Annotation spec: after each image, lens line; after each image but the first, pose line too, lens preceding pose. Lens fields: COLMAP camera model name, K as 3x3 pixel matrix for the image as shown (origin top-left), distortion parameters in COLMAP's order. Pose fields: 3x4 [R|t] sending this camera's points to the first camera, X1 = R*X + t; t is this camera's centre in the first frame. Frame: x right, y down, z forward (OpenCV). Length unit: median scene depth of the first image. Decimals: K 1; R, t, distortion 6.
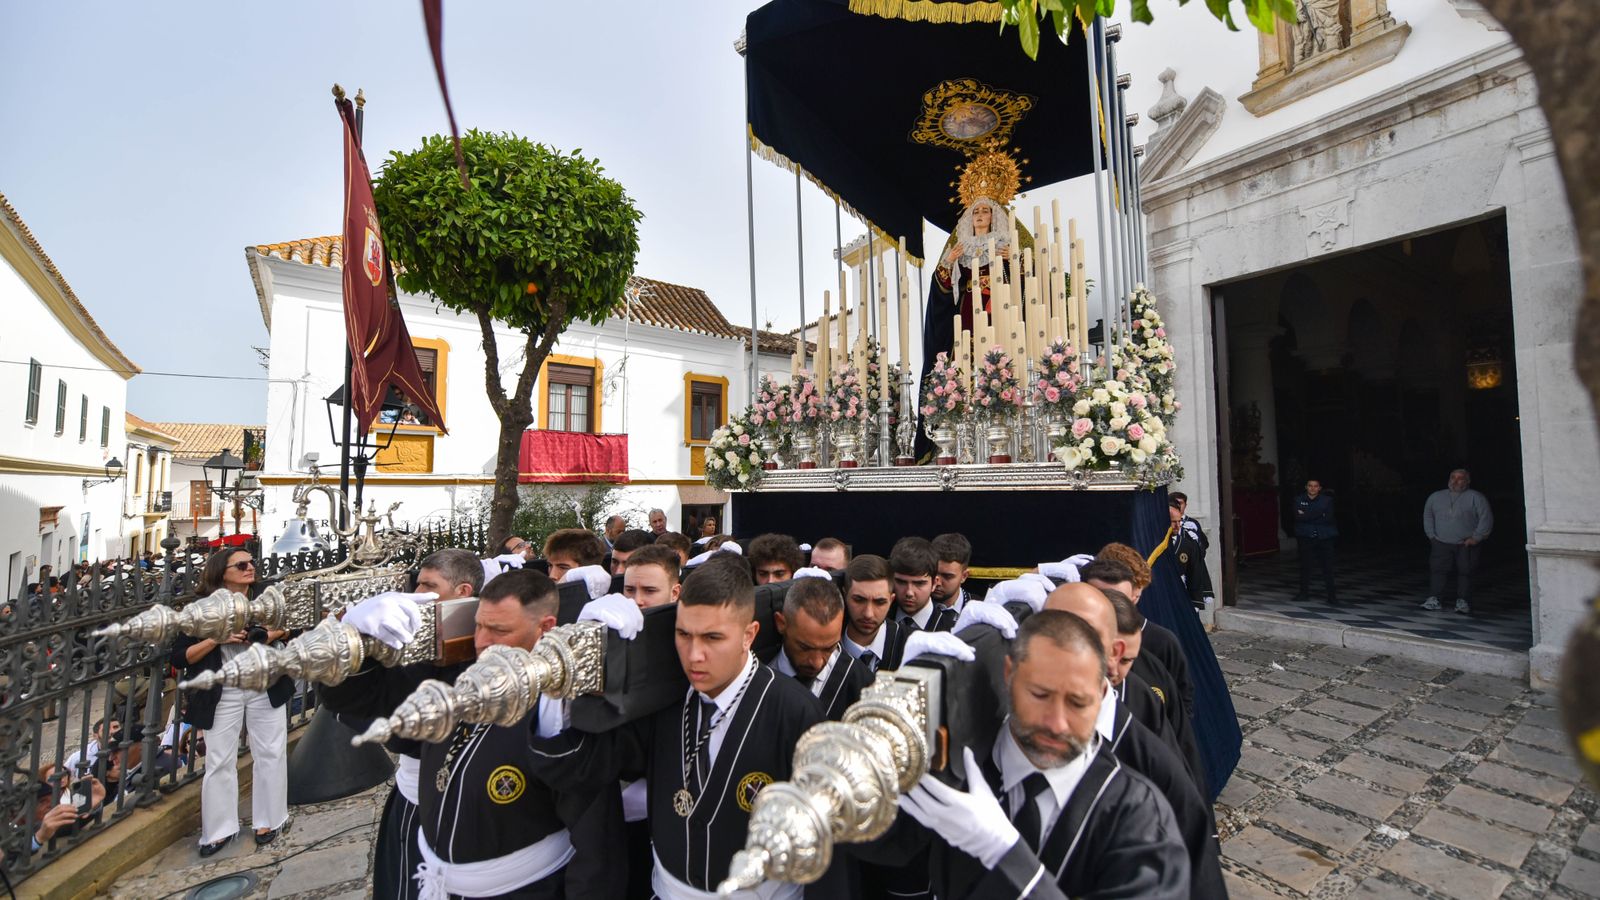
lens RADIAL K [[637.6, 0, 798.4], [0, 637.6, 452.7], [0, 0, 1]] dist [-0.006017, -0.001056]
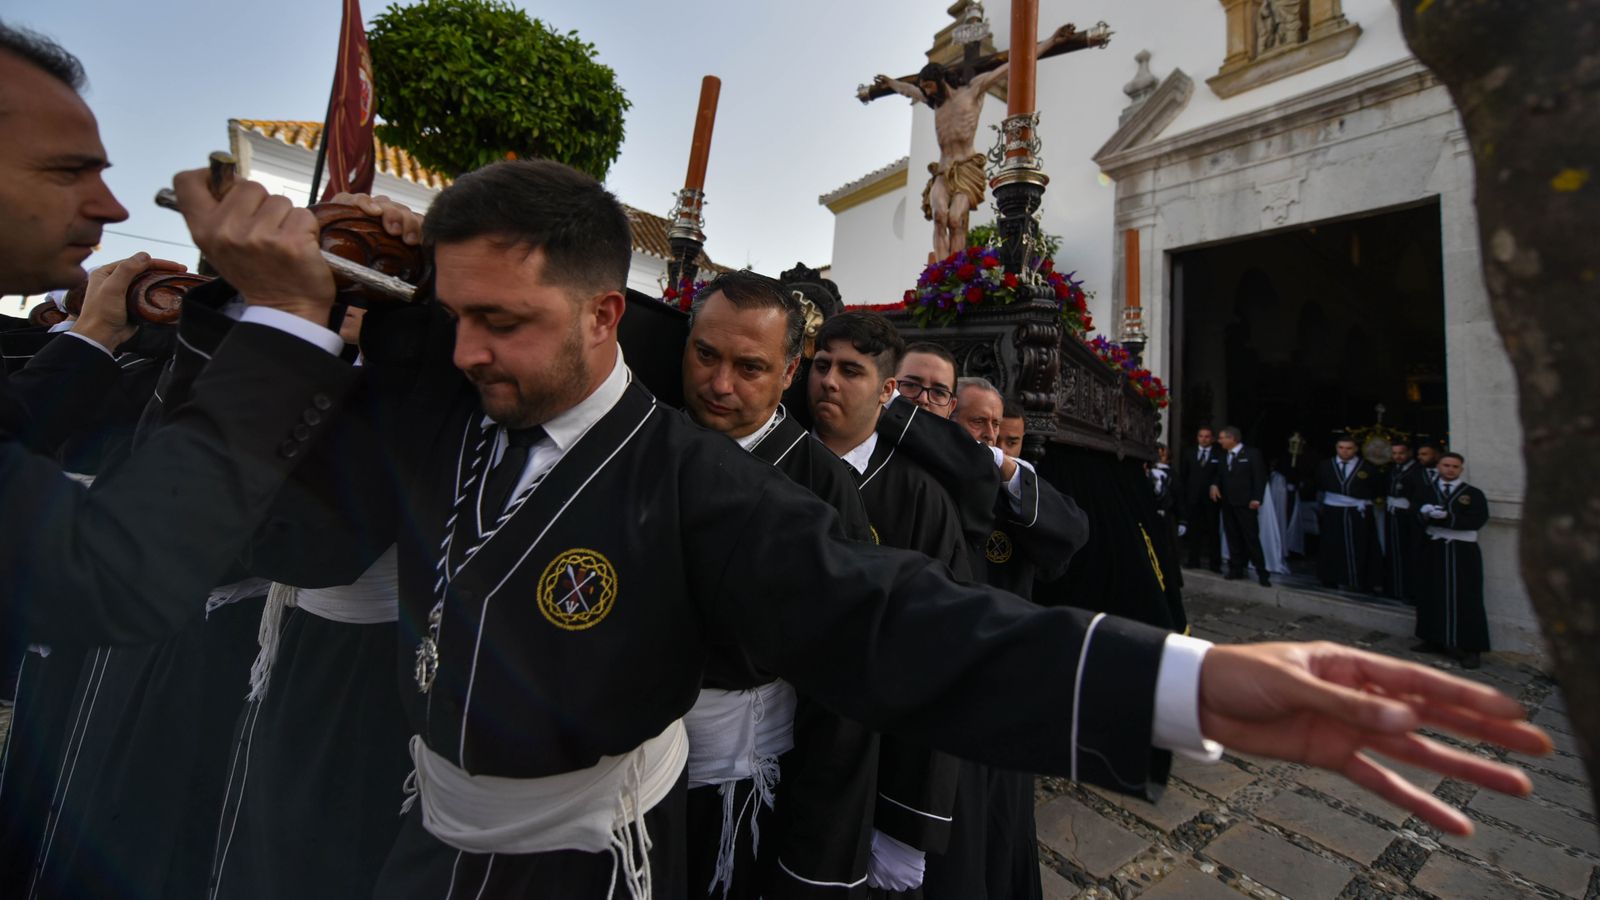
lens RADIAL K [[637.6, 0, 798.5], [0, 637.6, 367.2], [0, 0, 1]] dist [-0.006017, -0.001056]
pose [[0.993848, 0.102125, 0.042853, 0.018582], [-0.098688, 0.992224, -0.075845, 0.086780], [-0.050265, 0.071149, 0.996198, 0.003166]]
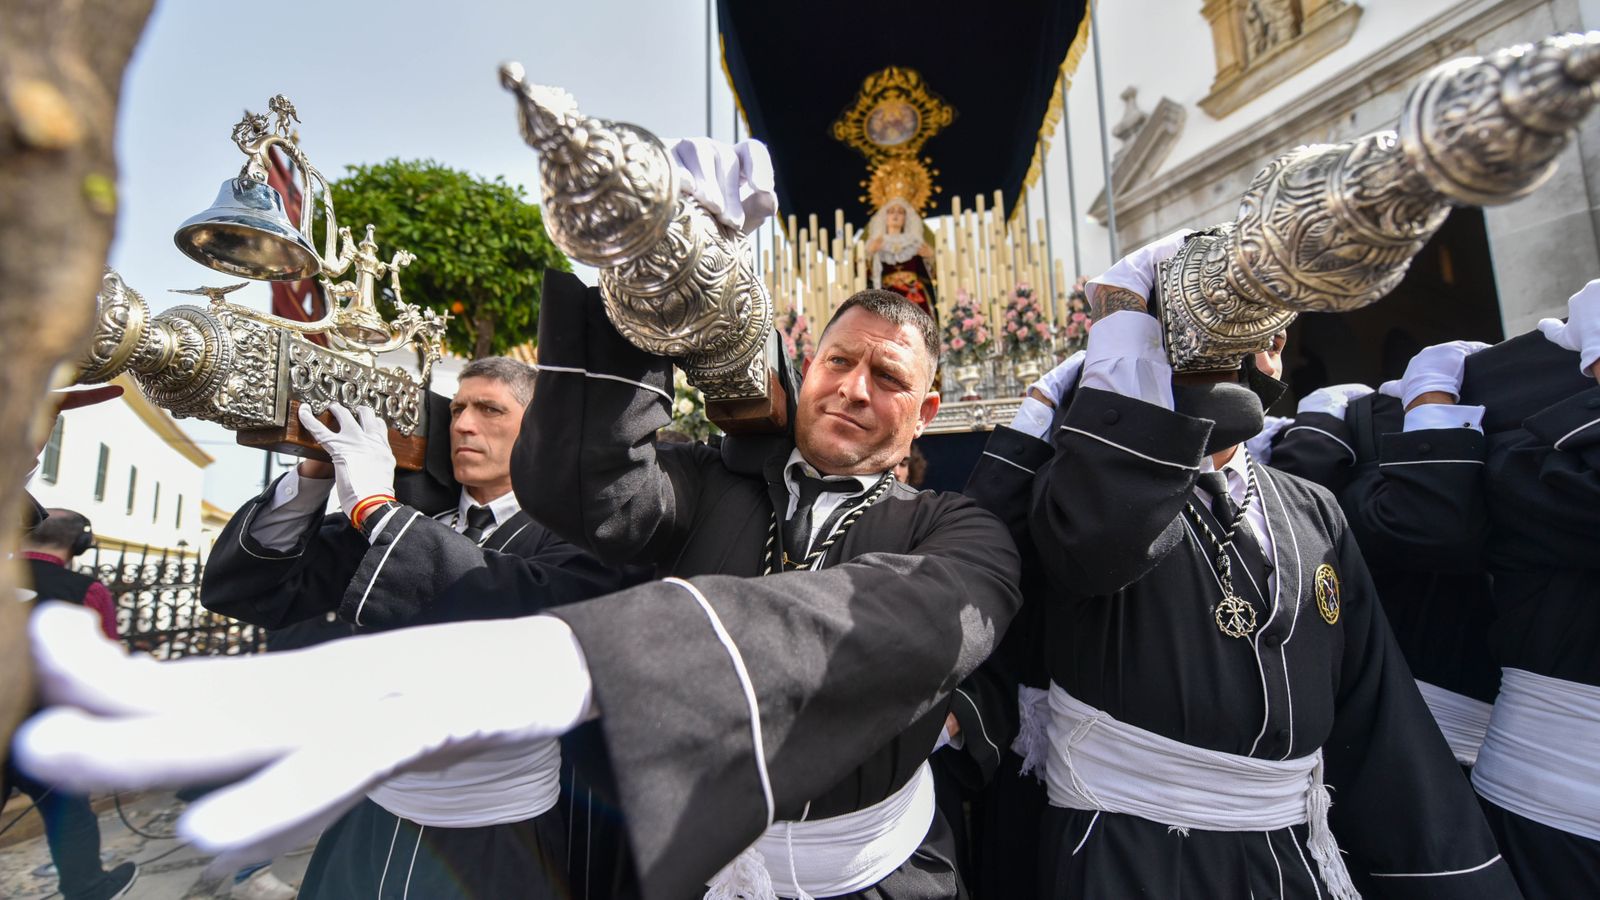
lens RADIAL K [[637.6, 0, 795.5], [0, 637.6, 488.5], [0, 0, 1]] dist [-0.006017, -0.001056]
pose [[0.996393, -0.030515, -0.079180, 0.173166], [0.024673, 0.996972, -0.073749, 0.107414], [0.081190, 0.071529, 0.994129, 0.031220]]
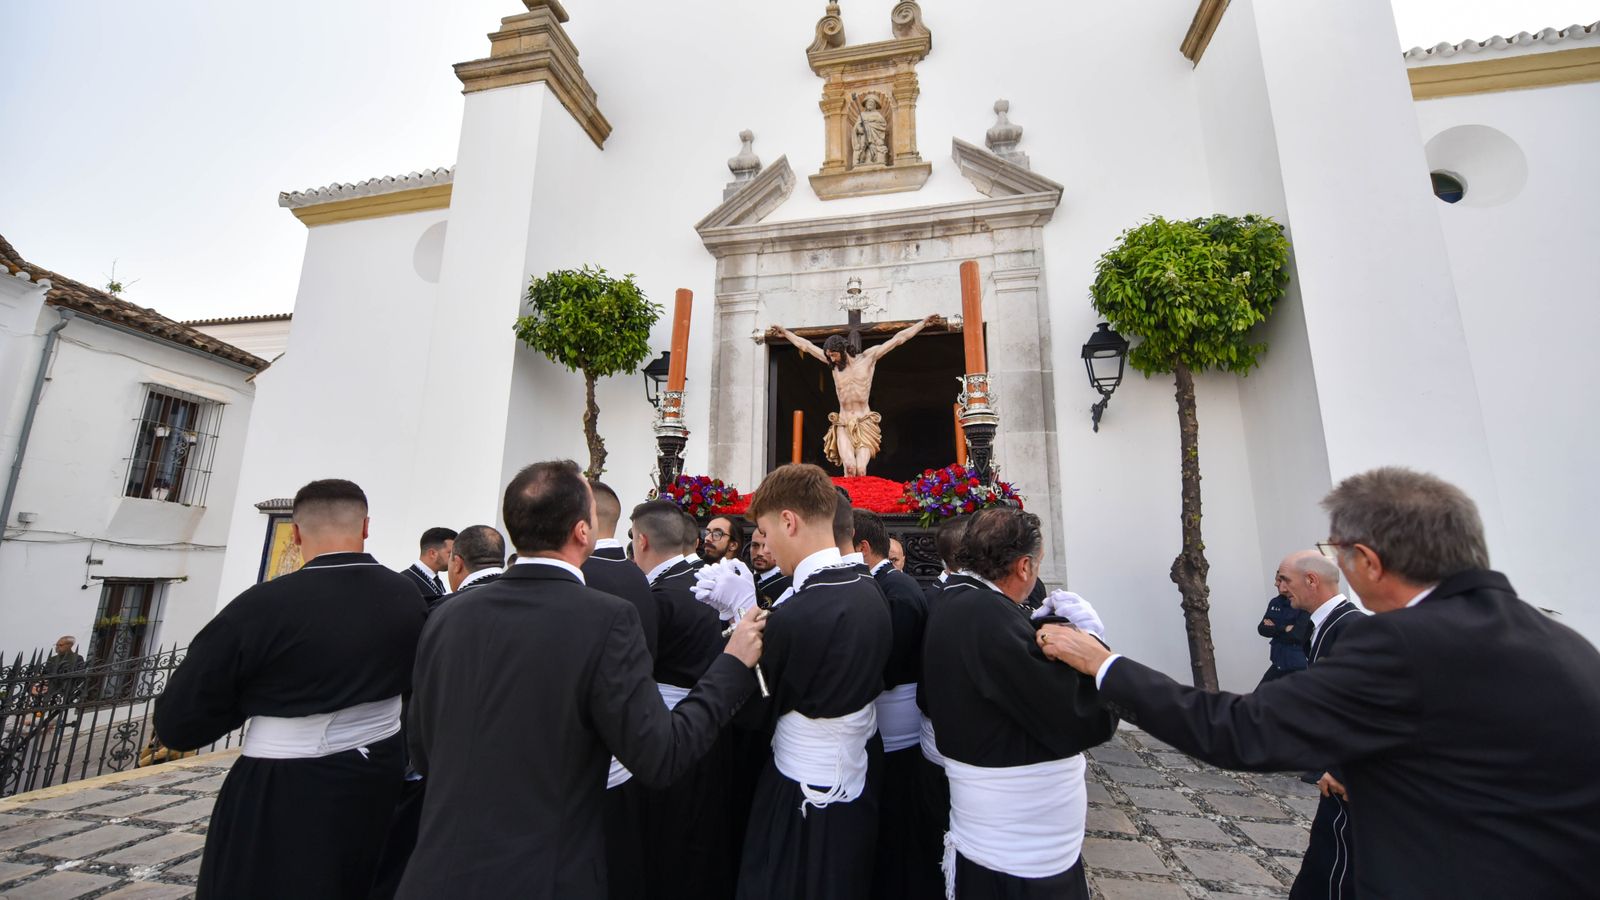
lens RADIAL K [[637.6, 0, 807.1], [0, 637.6, 450.3], [0, 0, 1]] dist [-0.006017, -0.001056]
pose [[0.684825, 0.159036, 0.711142, 0.009191], [-0.049106, 0.983748, -0.172711, 0.093821], [-0.727052, 0.083355, 0.681504, 0.390338]]
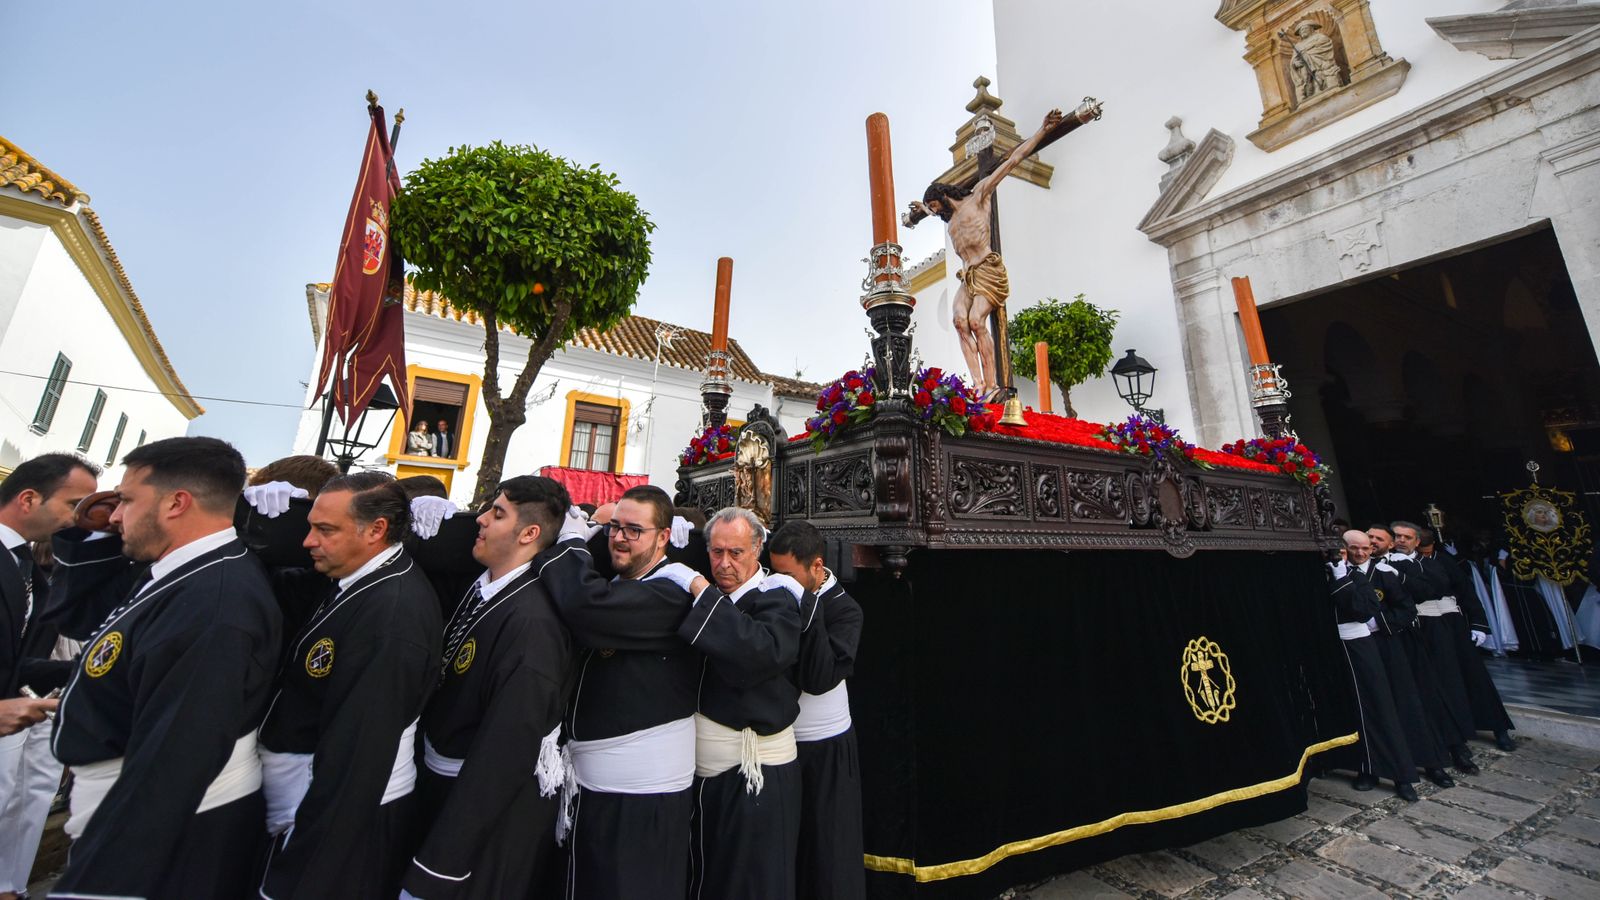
lens RADIAL K [[637.6, 0, 799.2], [0, 637.6, 365.4], [0, 0, 1]] dist [-0.006017, -0.001056]
pose [[0.998215, 0.011967, -0.058510, 0.045997], [-0.025236, 0.972472, -0.231648, 0.070580], [0.054127, 0.232711, 0.971038, 0.062687]]
